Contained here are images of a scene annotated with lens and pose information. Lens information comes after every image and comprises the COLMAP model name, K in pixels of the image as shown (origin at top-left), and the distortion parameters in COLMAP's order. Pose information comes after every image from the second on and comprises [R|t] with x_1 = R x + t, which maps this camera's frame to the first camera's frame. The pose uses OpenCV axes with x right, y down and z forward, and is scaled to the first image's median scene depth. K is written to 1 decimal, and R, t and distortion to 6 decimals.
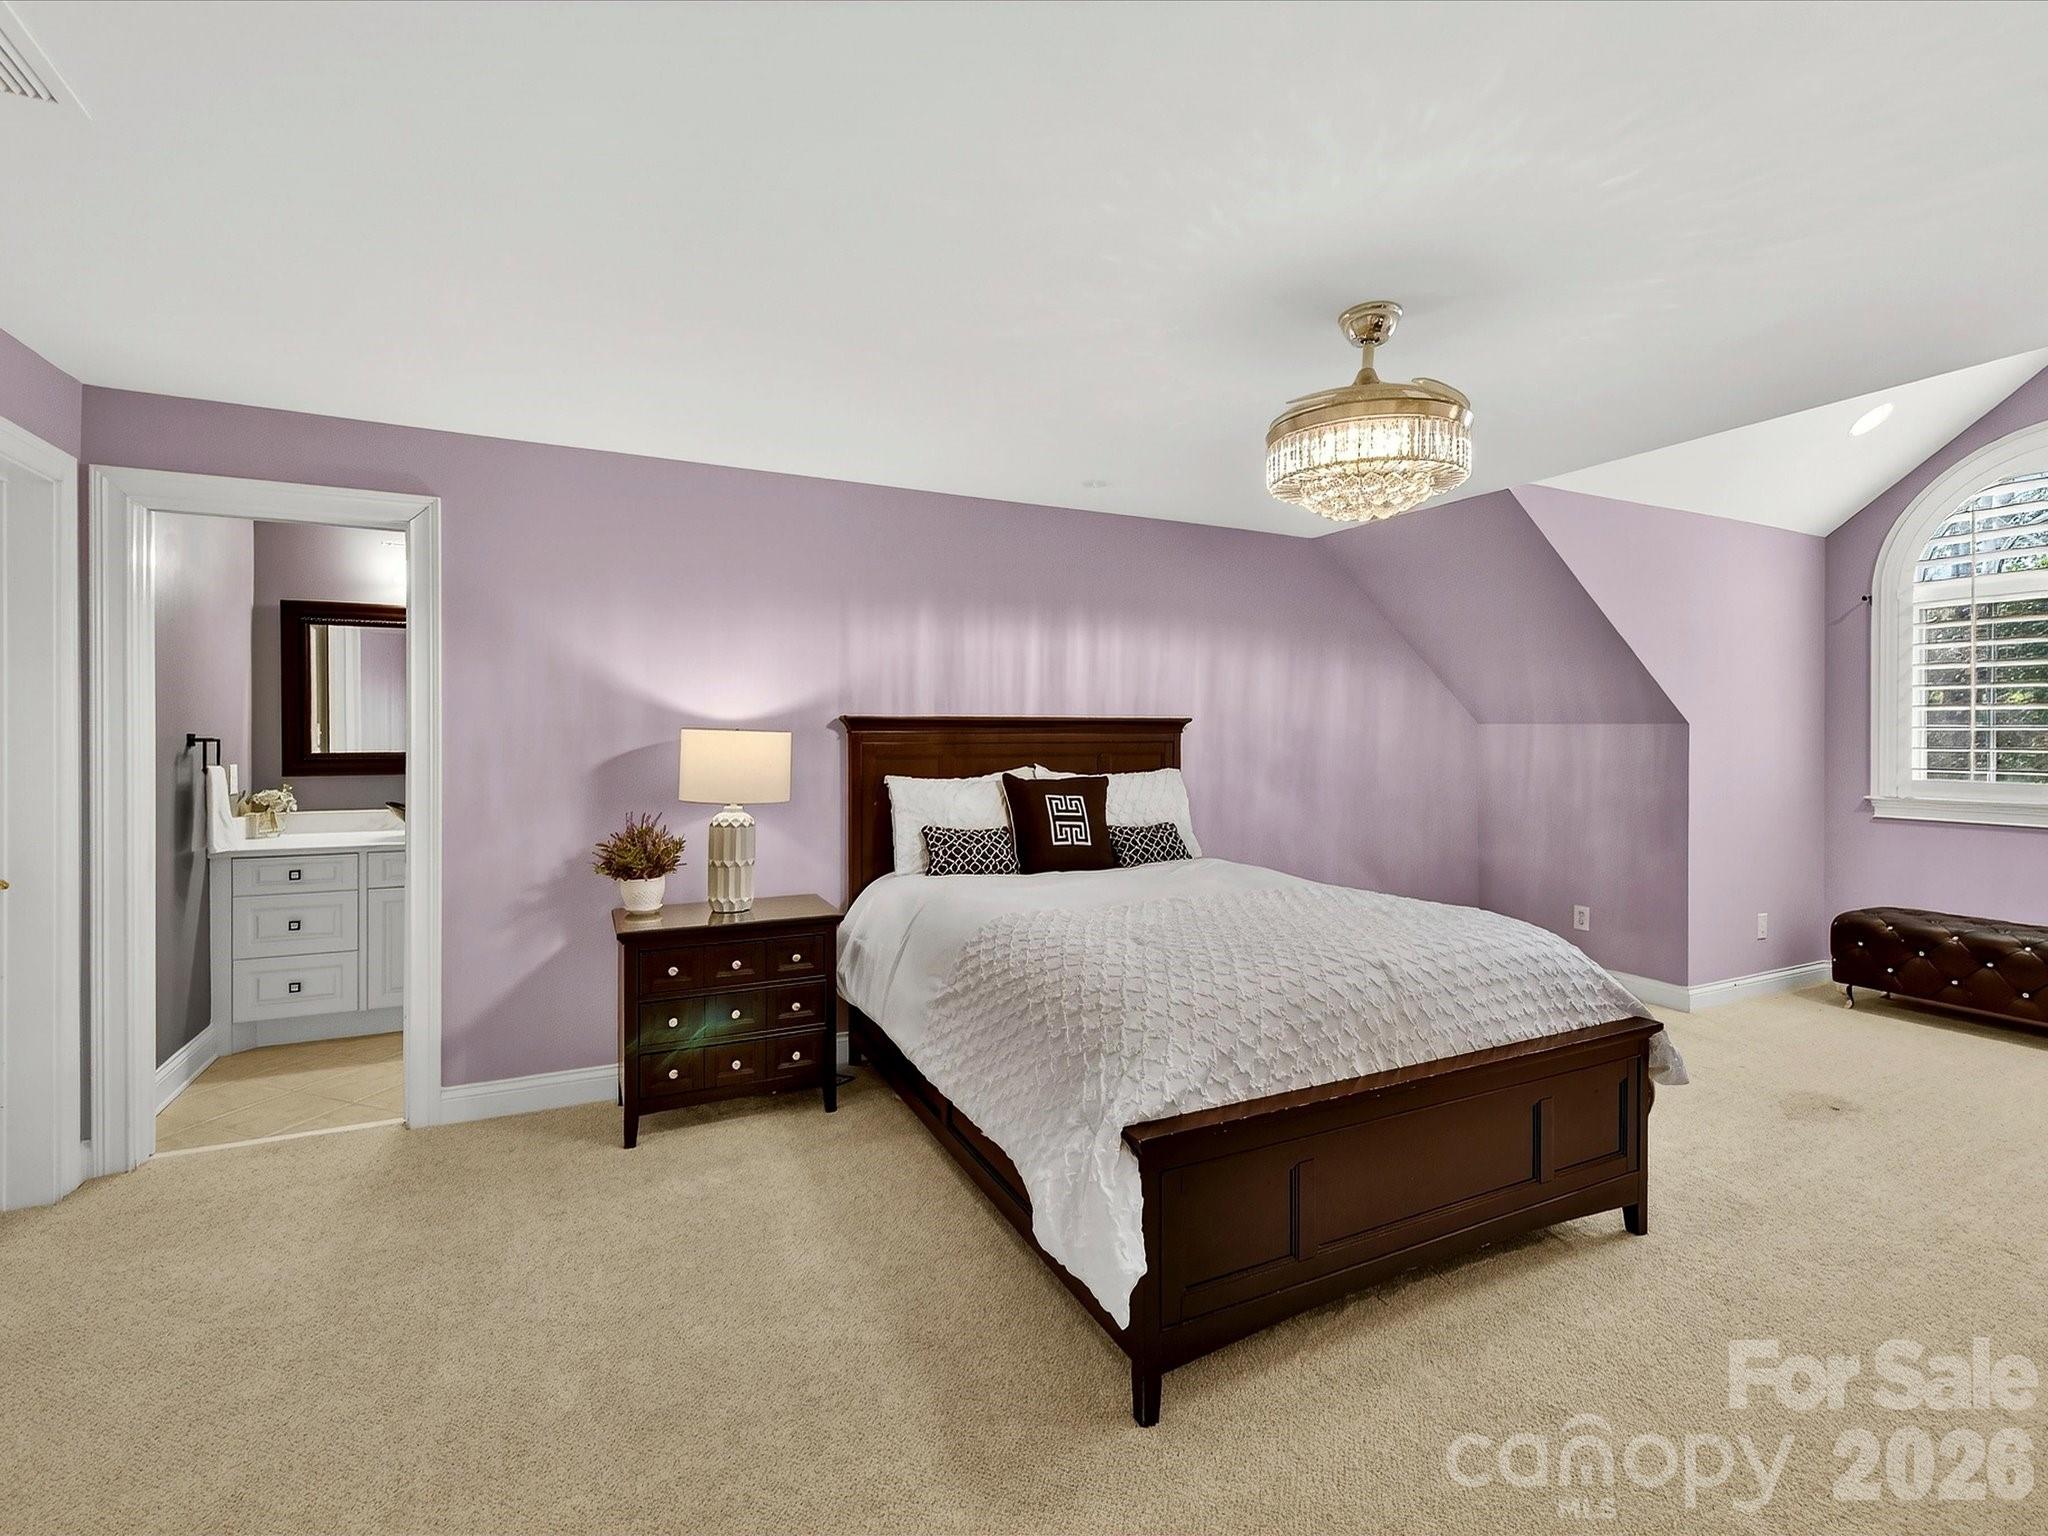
lens RADIAL K [[926.1, 0, 1021.4], [0, 926.1, 764.2], [0, 0, 1]] dist [0.000722, -0.001407]
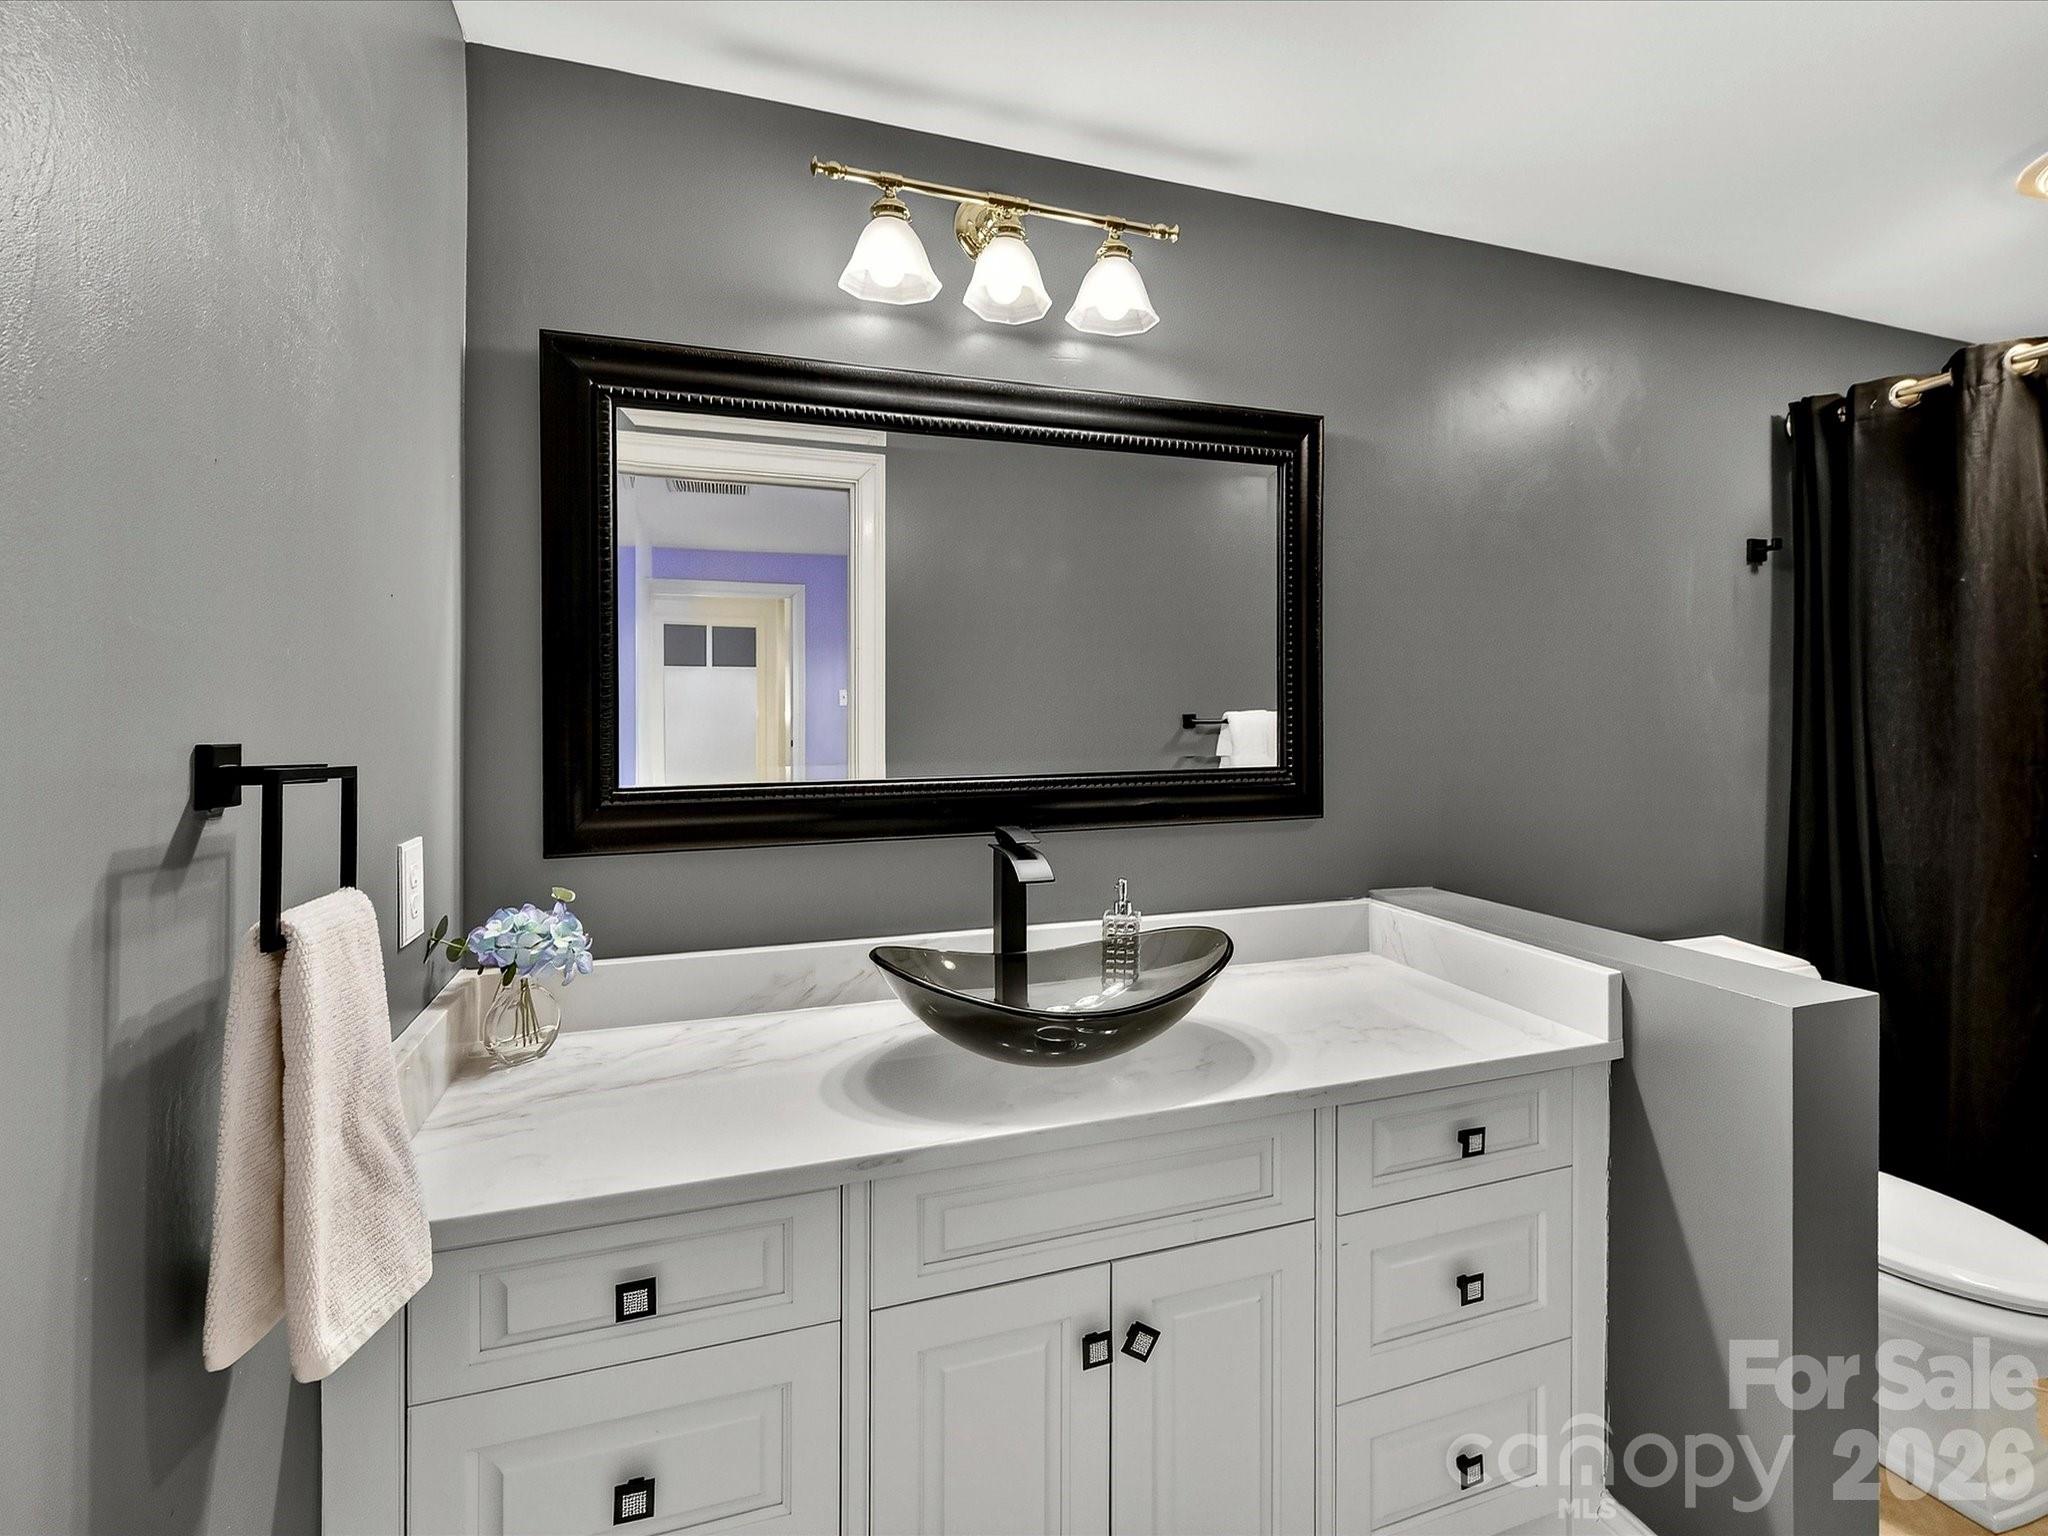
lens RADIAL K [[926.1, 0, 1036.0], [0, 926.1, 747.3], [0, 0, 1]] dist [0.000722, -0.001407]
pose [[0.994080, -0.003371, -0.108600, -0.627102], [0.003322, 0.999994, -0.000636, -0.028426], [0.108601, 0.000271, 0.994085, 0.736153]]
